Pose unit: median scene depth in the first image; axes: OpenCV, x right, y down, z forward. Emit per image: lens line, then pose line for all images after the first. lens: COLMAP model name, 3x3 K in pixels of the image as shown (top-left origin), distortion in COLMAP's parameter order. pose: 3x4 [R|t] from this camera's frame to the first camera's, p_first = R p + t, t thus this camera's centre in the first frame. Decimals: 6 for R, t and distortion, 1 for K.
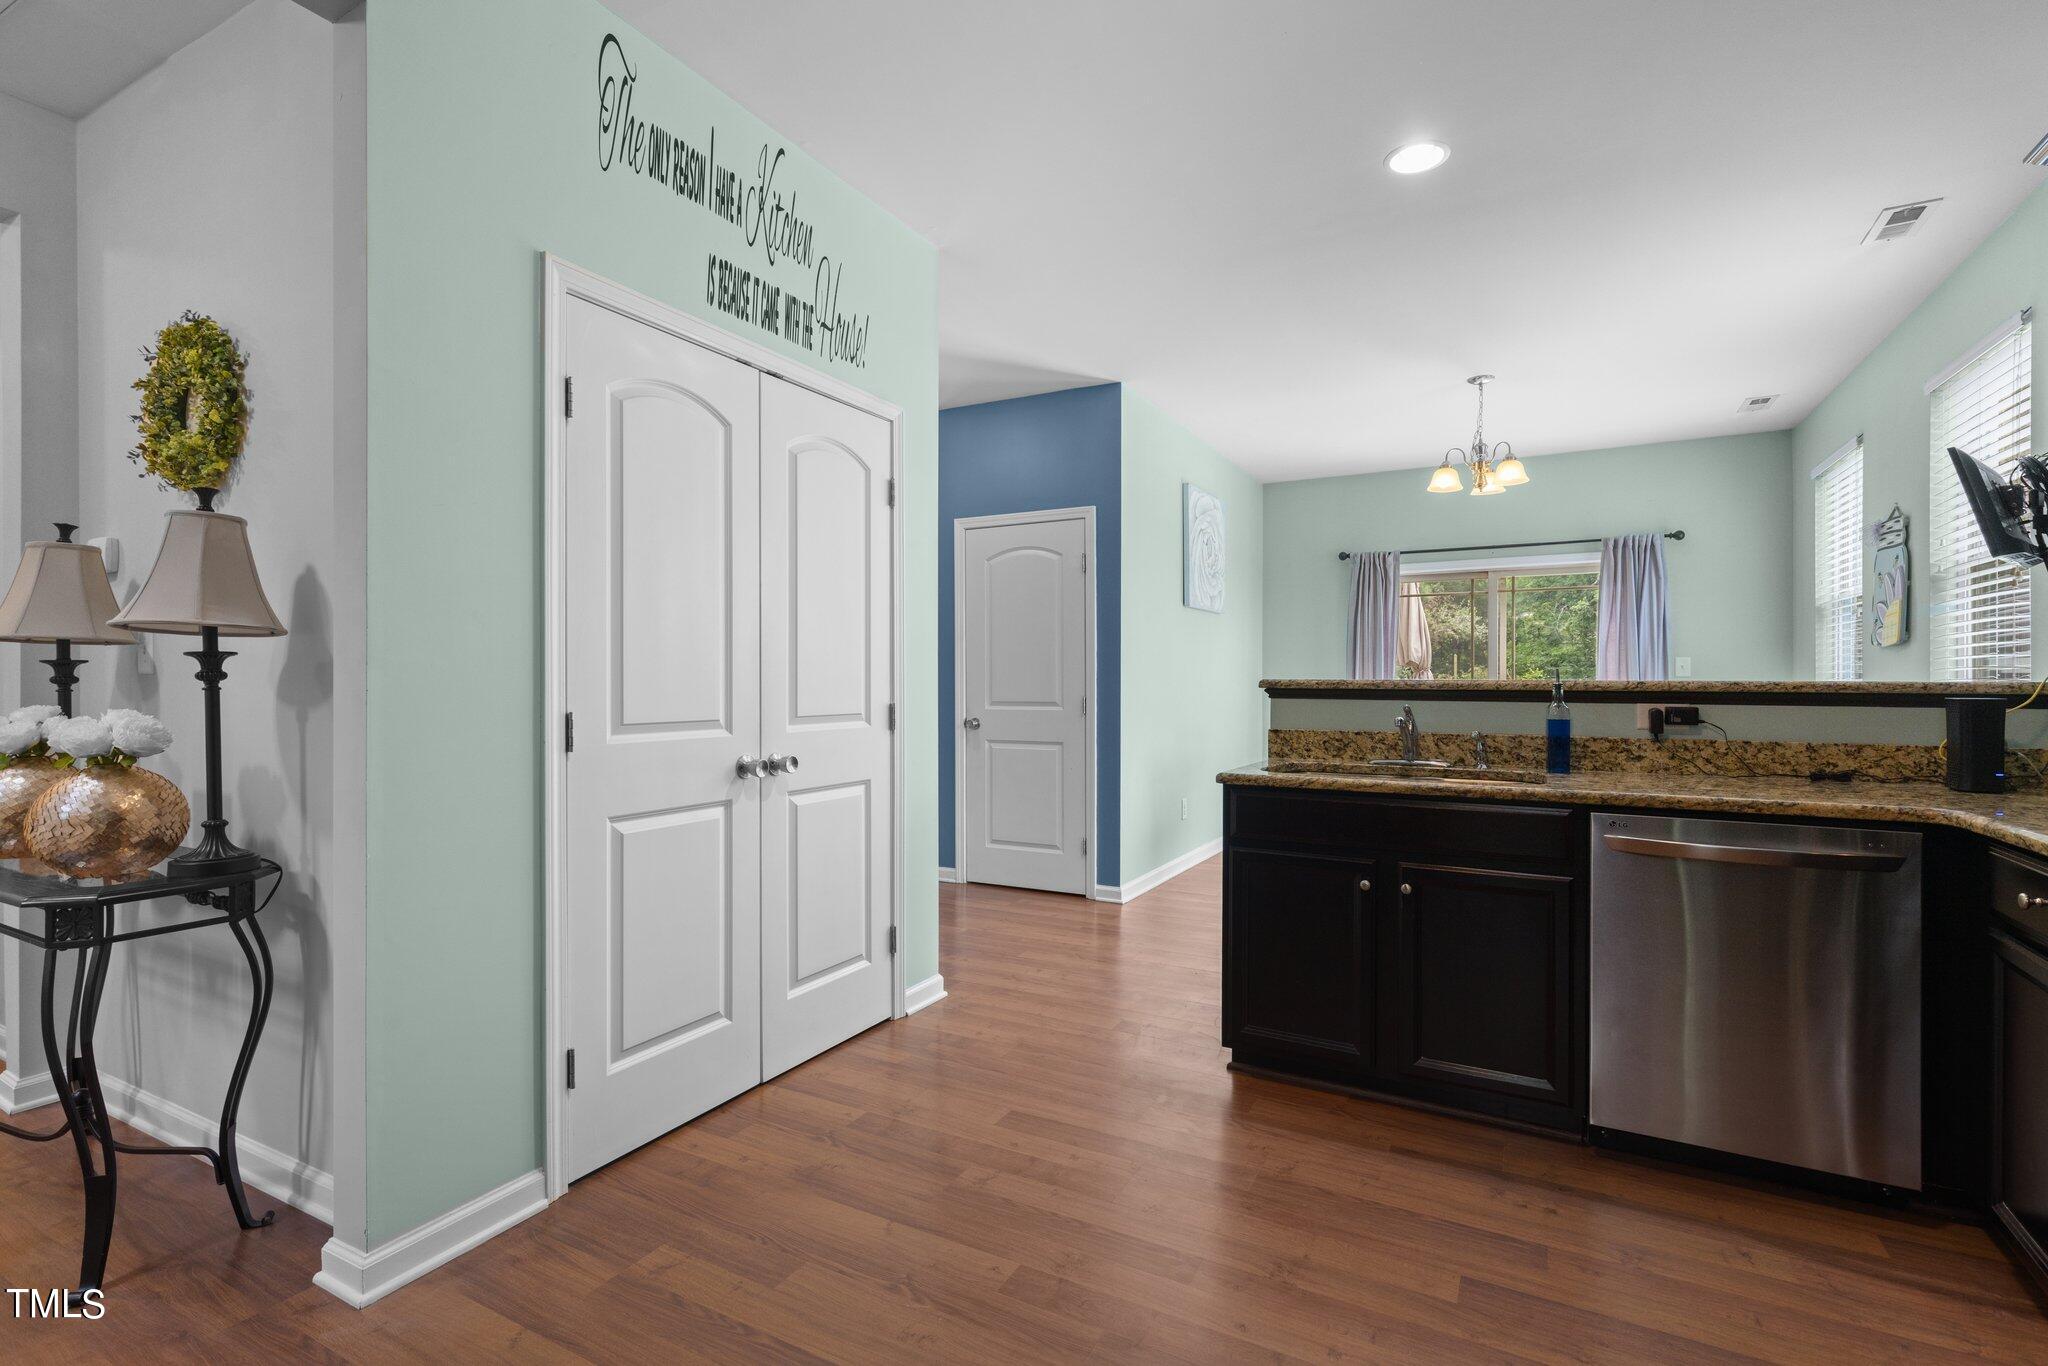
lens RADIAL K [[932.4, 0, 1025.3], [0, 932.4, 680.0], [0, 0, 1]] dist [-0.001280, -0.000018]
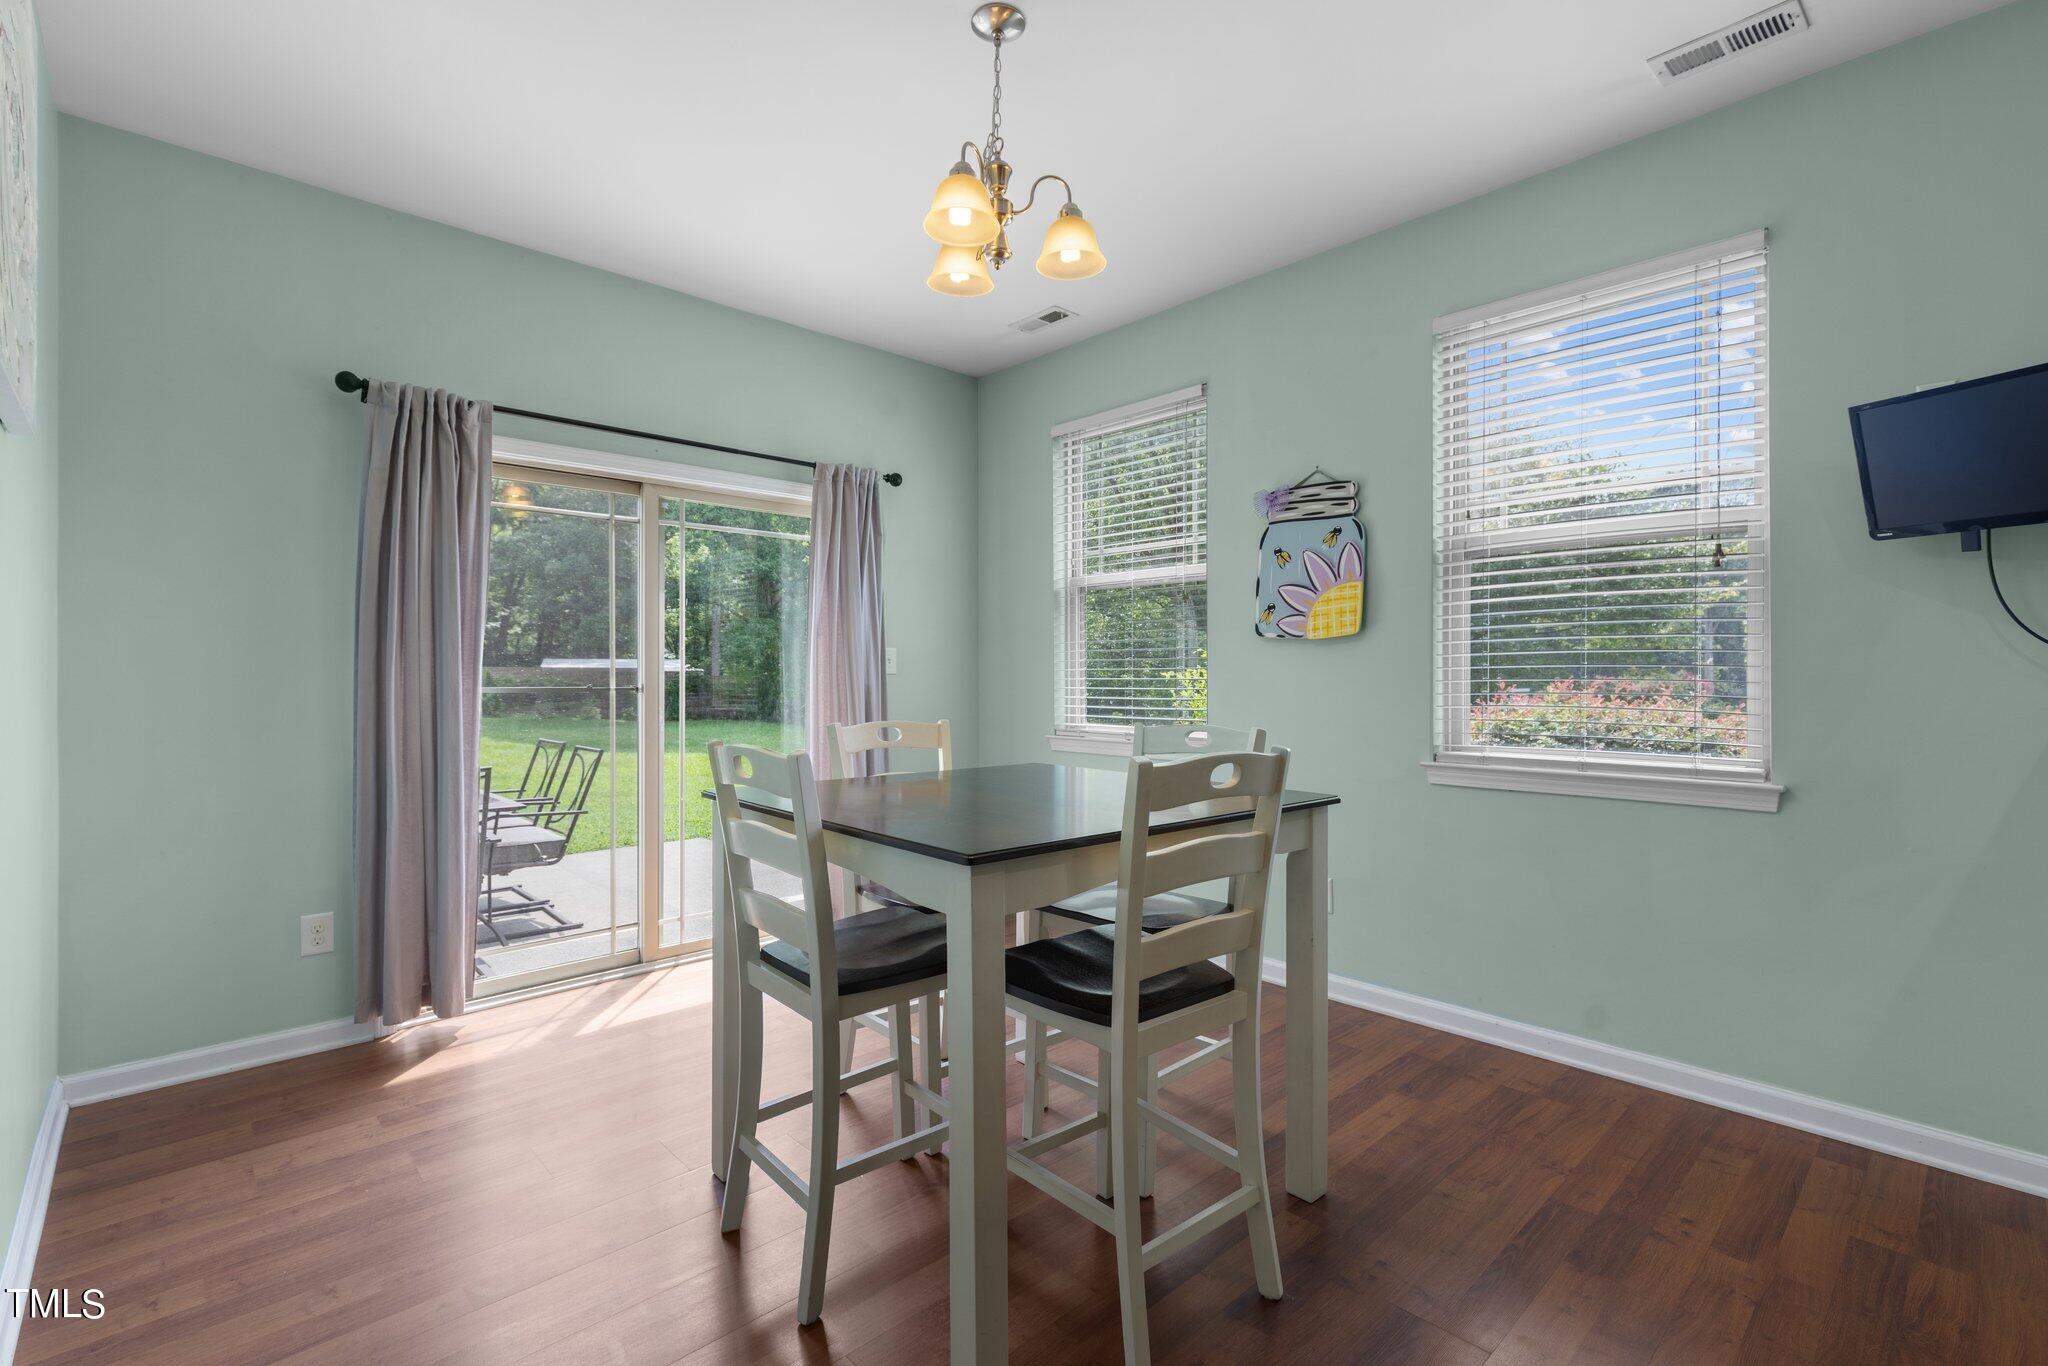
lens RADIAL K [[932.4, 0, 1023.5], [0, 932.4, 674.8], [0, 0, 1]] dist [-0.001280, -0.000018]
pose [[0.330832, -0.002154, 0.943687, 0.060042], [0.003362, 0.999994, 0.001104, -0.006859], [-0.943684, 0.002808, 0.330838, 0.608506]]
